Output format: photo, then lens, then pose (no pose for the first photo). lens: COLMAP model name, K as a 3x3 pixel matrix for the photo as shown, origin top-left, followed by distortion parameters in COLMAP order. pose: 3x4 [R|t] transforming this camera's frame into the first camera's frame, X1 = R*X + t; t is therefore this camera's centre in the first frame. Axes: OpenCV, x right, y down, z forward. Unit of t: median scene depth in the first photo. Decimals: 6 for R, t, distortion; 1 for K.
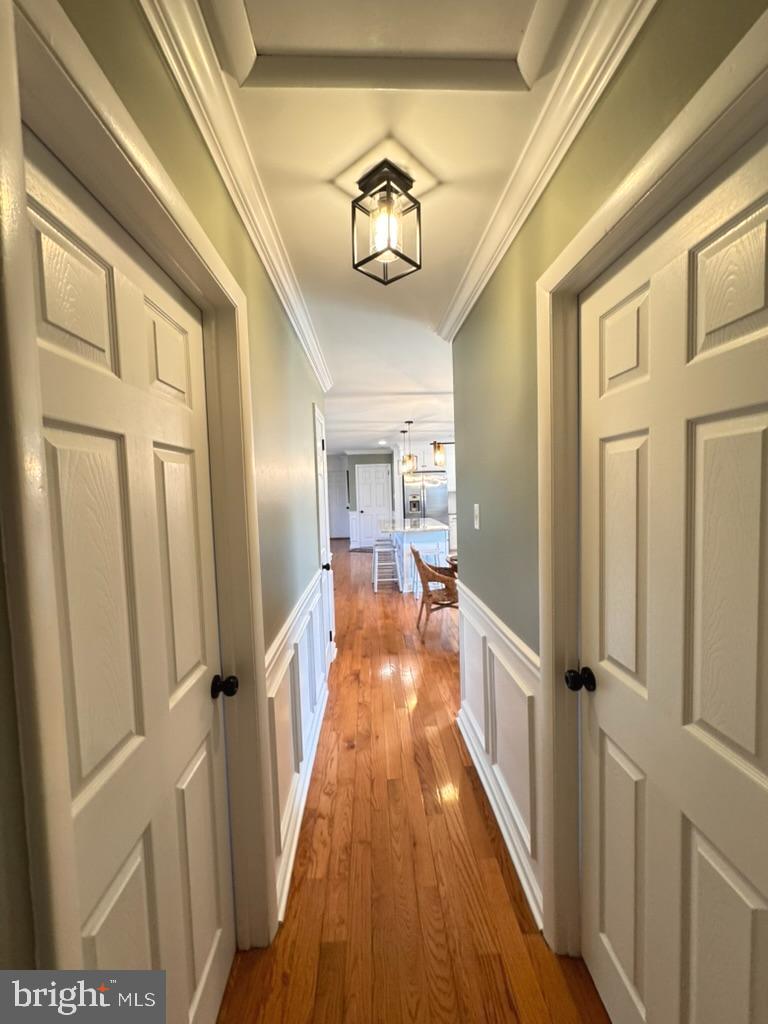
lens RADIAL K [[411.1, 0, 384.7], [0, 411.1, 511.7], [0, 0, 1]] dist [-0.001534, -0.000011]
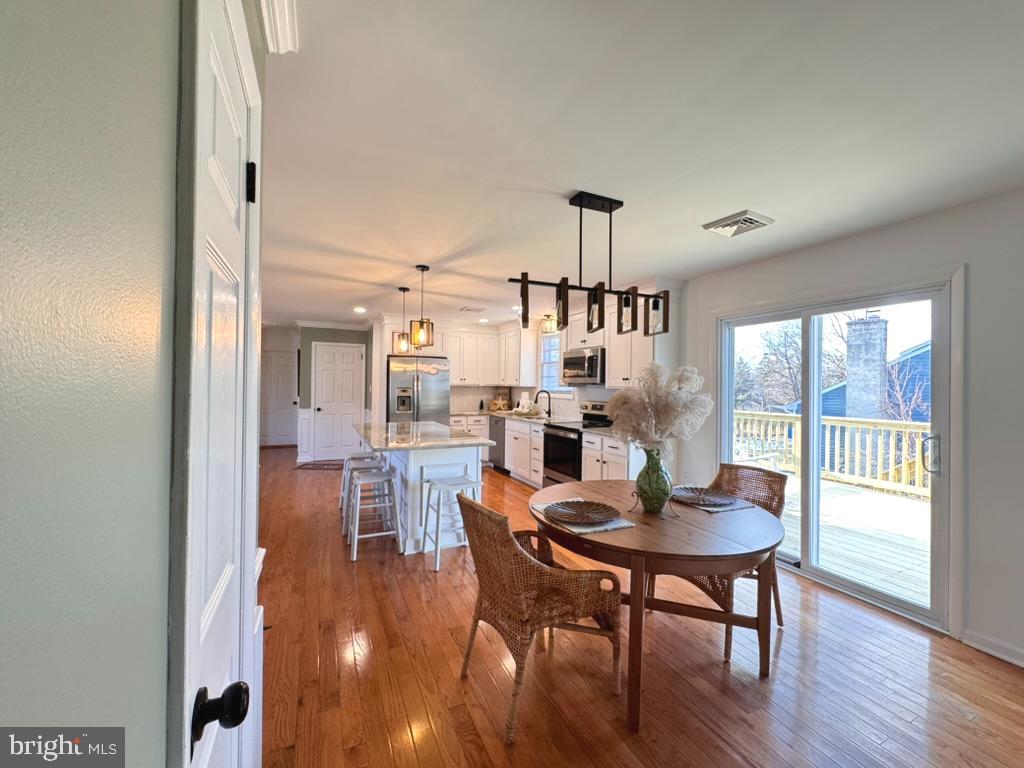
lens RADIAL K [[411.1, 0, 512.4], [0, 411.1, 383.2], [0, 0, 1]] dist [-0.001534, -0.000011]
pose [[0.918940, 0.043079, 0.392036, -0.035171], [-0.017660, 0.997514, -0.068218, -0.003546], [-0.394001, 0.055765, 0.917417, 0.269240]]
